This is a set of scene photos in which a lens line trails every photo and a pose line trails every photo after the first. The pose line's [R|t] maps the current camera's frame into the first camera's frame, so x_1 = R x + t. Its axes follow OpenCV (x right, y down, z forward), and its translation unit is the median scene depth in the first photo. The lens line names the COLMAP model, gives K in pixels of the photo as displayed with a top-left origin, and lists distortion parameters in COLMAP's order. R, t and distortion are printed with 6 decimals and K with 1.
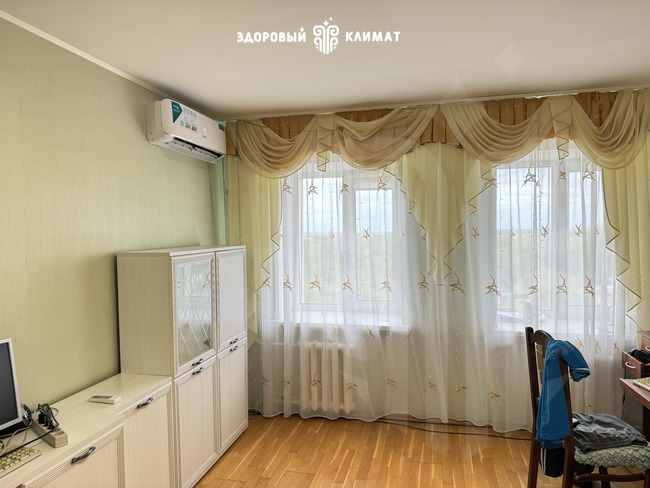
lens RADIAL K [[456.2, 0, 325.0], [0, 456.2, 248.3], [0, 0, 1]] dist [0.114558, -0.196241]
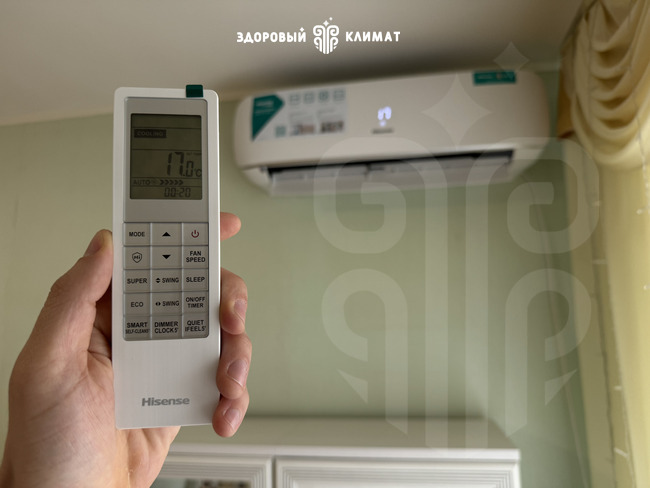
lens RADIAL K [[475.8, 0, 336.8], [0, 475.8, 246.7], [0, 0, 1]] dist [0.012147, 0.002918]
pose [[0.065308, -0.161057, -0.984782, 0.115156], [-0.020593, 0.986461, -0.162697, -0.080904], [0.997653, 0.030905, 0.061107, 0.948948]]
